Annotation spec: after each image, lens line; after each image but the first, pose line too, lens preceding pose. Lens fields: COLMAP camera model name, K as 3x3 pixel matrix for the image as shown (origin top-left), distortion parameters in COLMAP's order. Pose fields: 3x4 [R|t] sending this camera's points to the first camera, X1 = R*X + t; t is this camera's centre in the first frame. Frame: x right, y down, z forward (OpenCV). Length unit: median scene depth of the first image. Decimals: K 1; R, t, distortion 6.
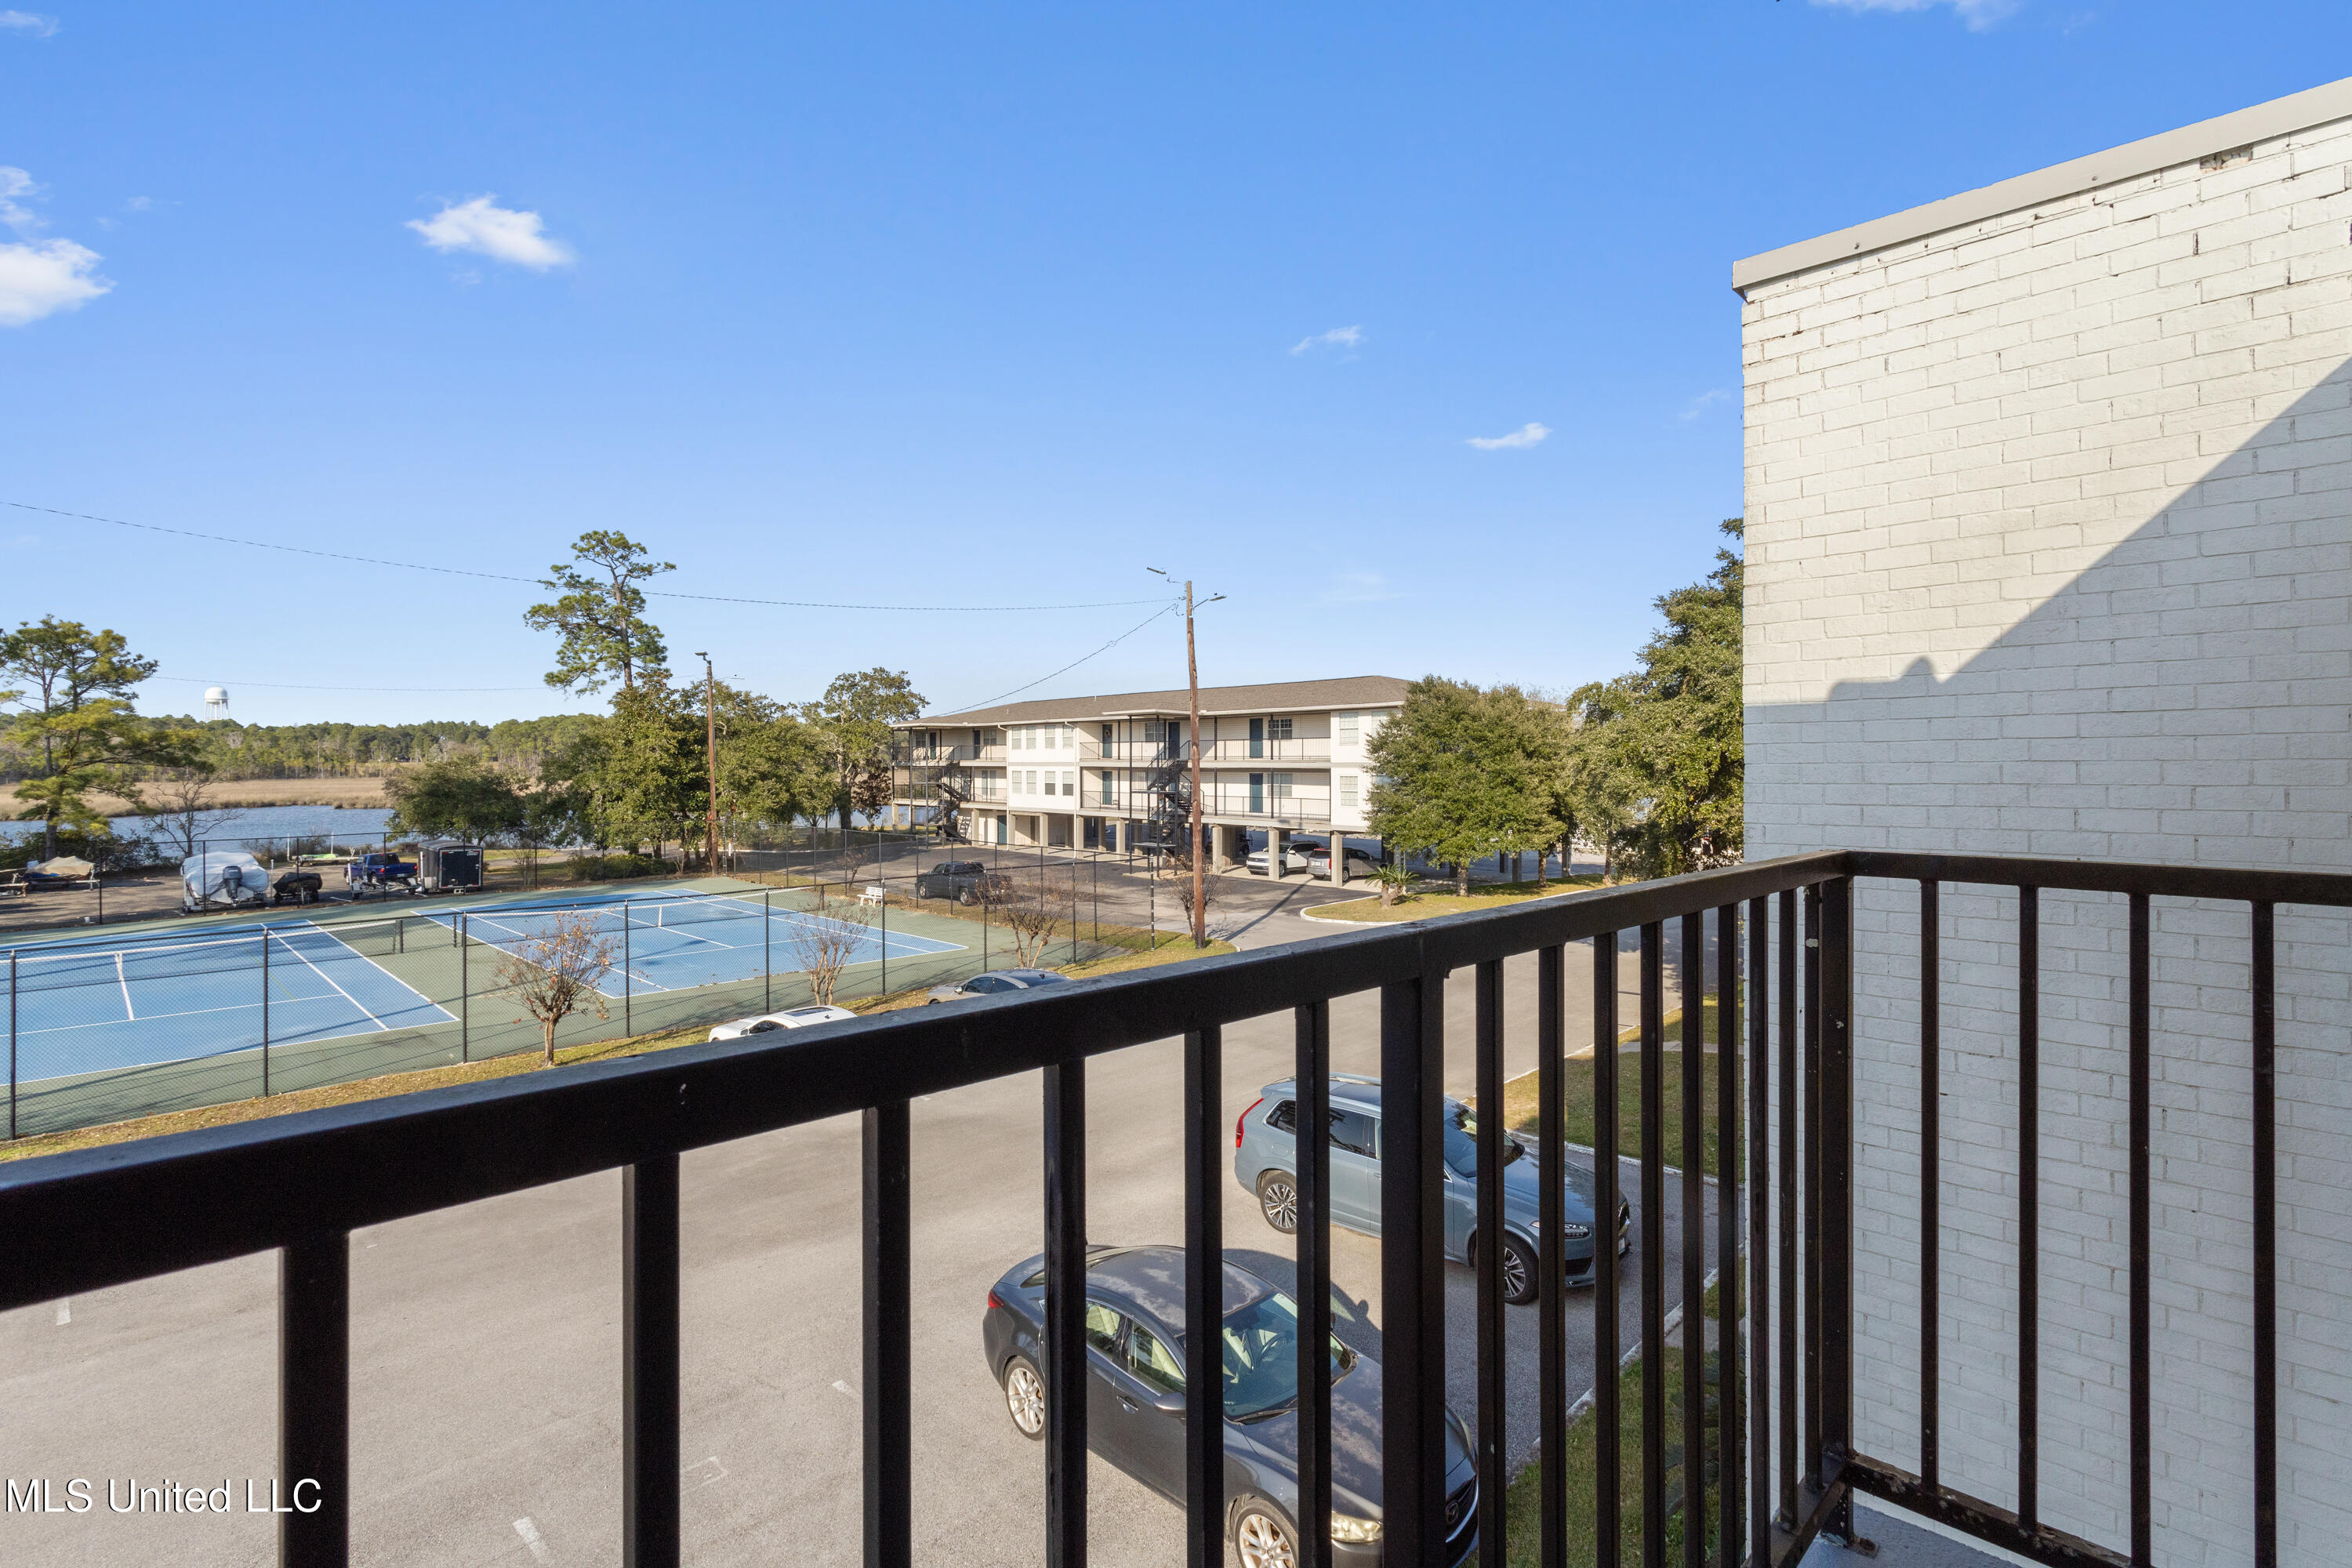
lens RADIAL K [[1120.7, 0, 1165.6], [0, 1120.7, 761.6], [0, 0, 1]] dist [0.004621, 0.000107]
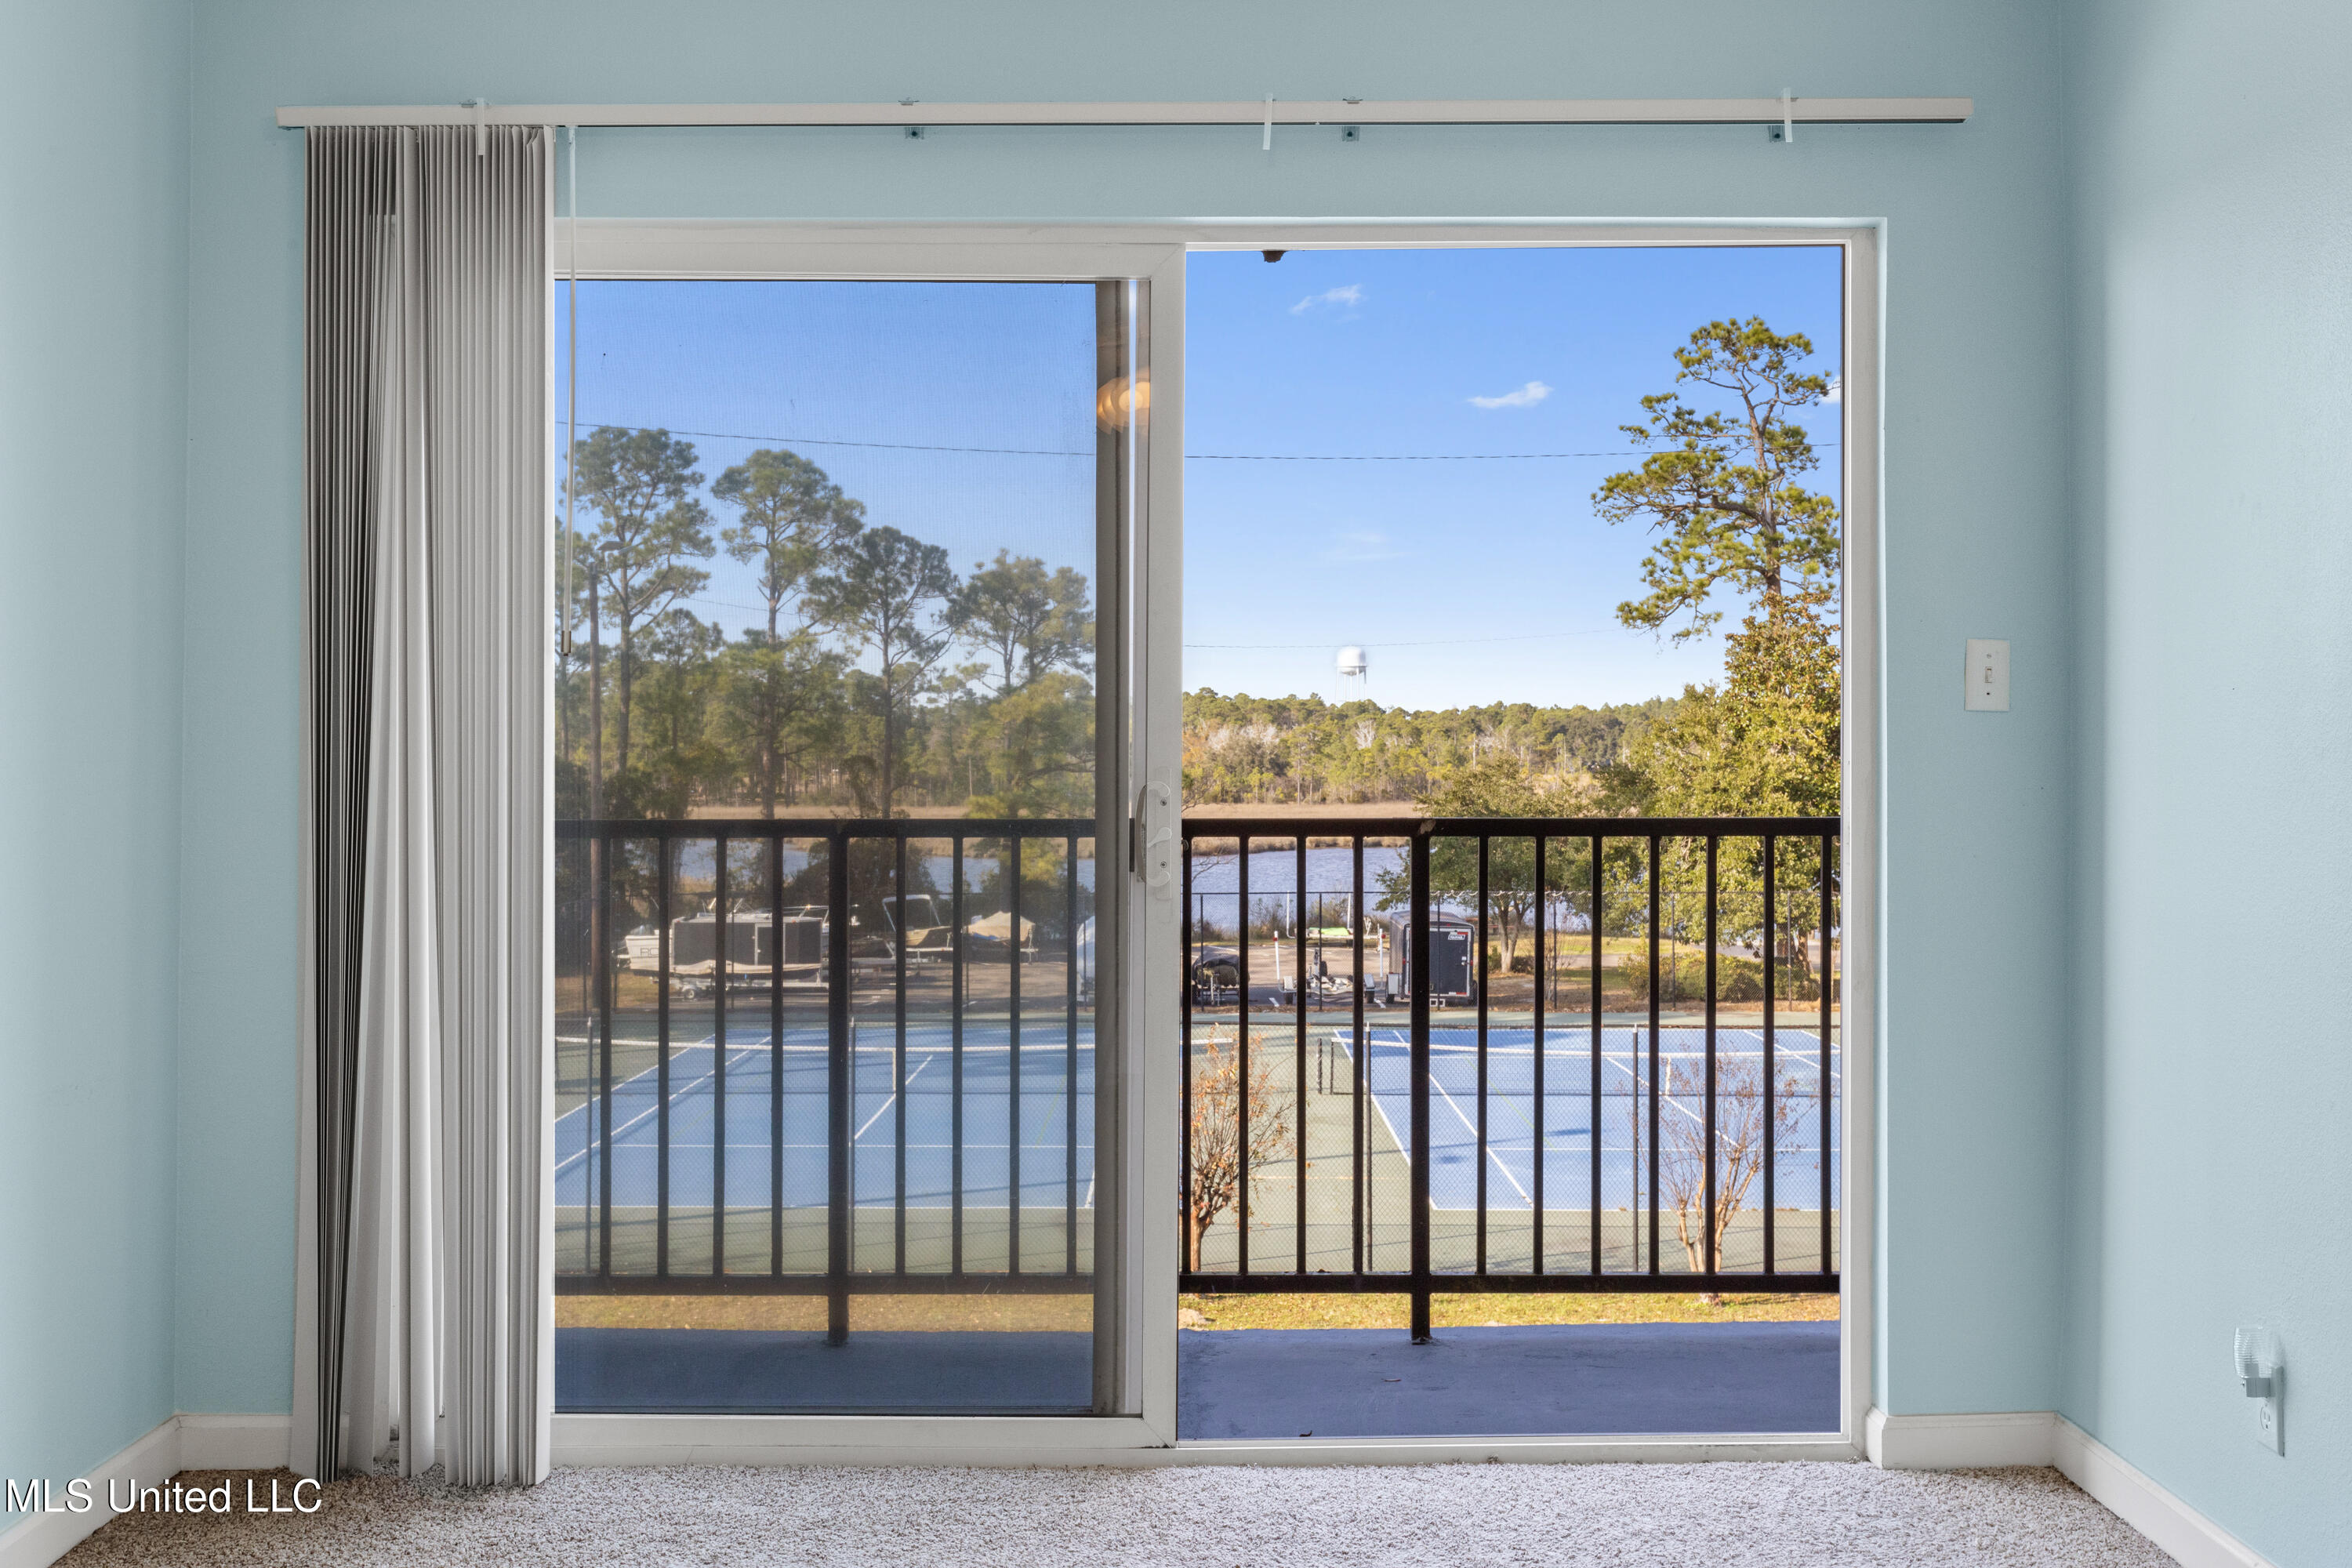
lens RADIAL K [[2464.6, 0, 1177.8], [0, 2464.6, 759.4], [0, 0, 1]] dist [-0.006750, 0.005903]
pose [[0.709682, 0.000143, -0.704522, 0.107338], [-0.004561, 0.999980, -0.004392, 0.000290], [0.704507, 0.006330, 0.709668, 0.031206]]
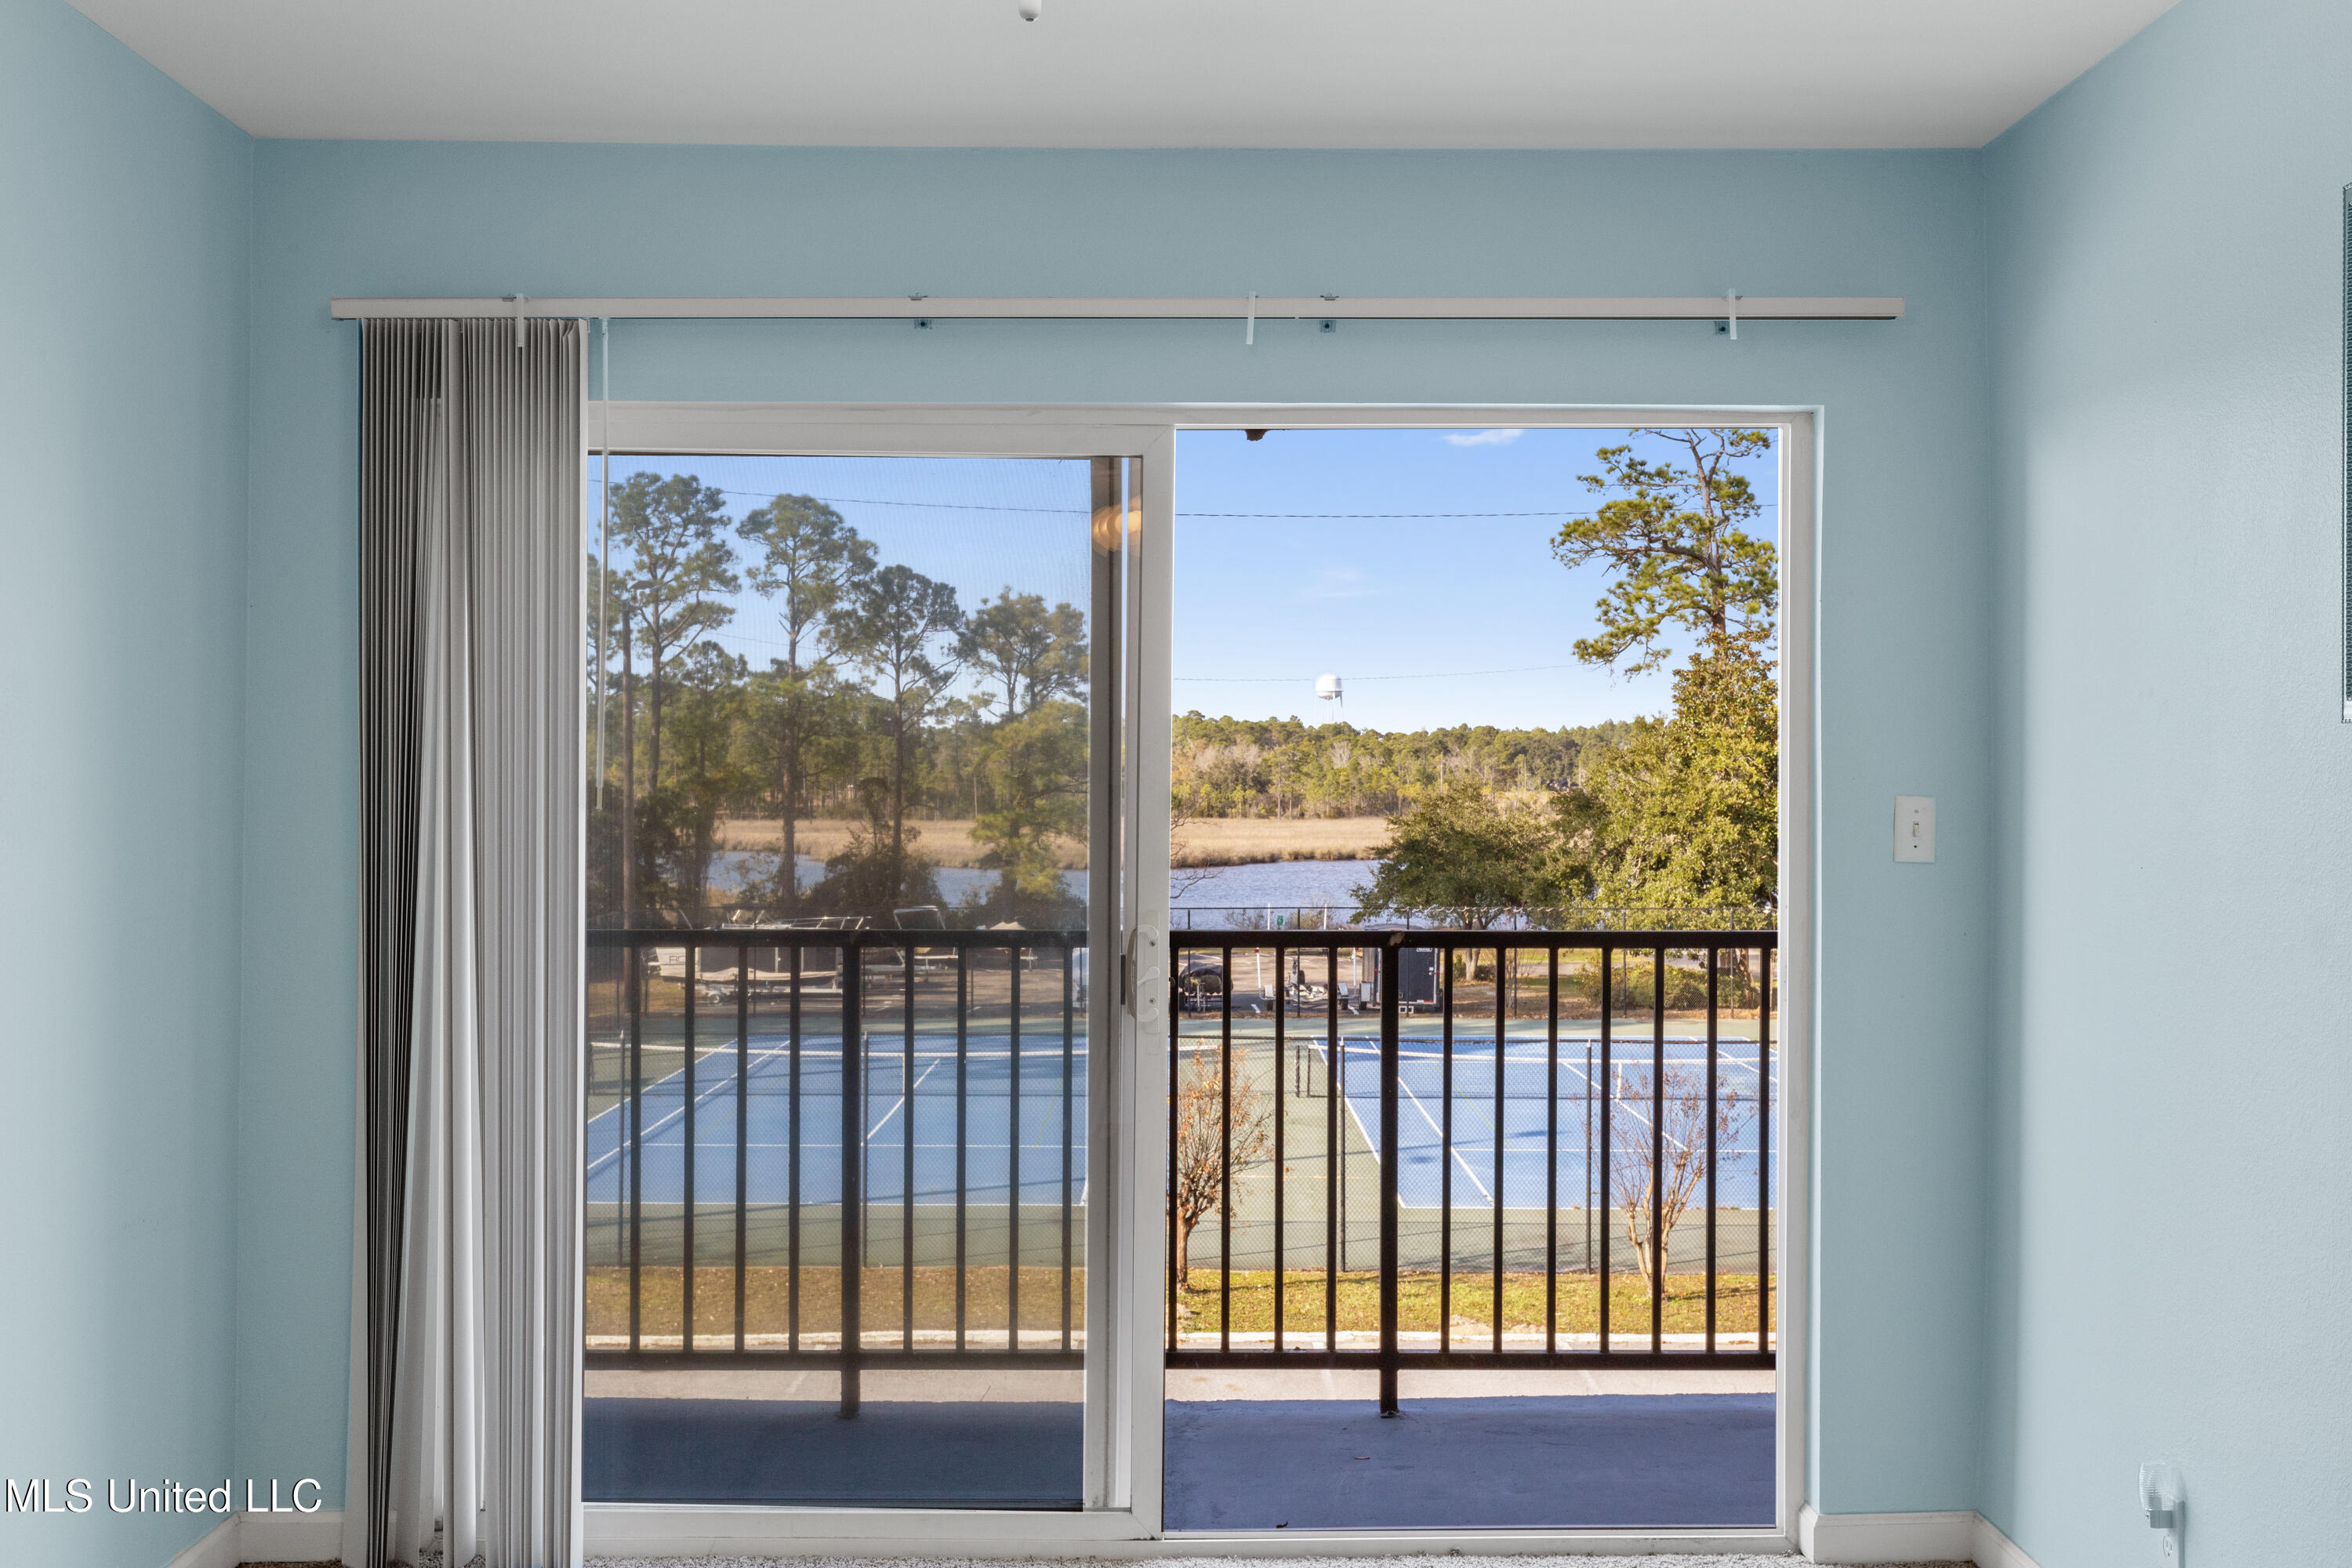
lens RADIAL K [[2278.4, 0, 1176.0], [0, 2278.4, 784.0], [0, 0, 1]] dist [-0.003218, -0.010699]
pose [[0.712311, 0.005268, -0.701845, 0.107274], [-0.008274, 0.999965, -0.000892, -0.002996], [0.701816, 0.006442, 0.712330, 0.031307]]
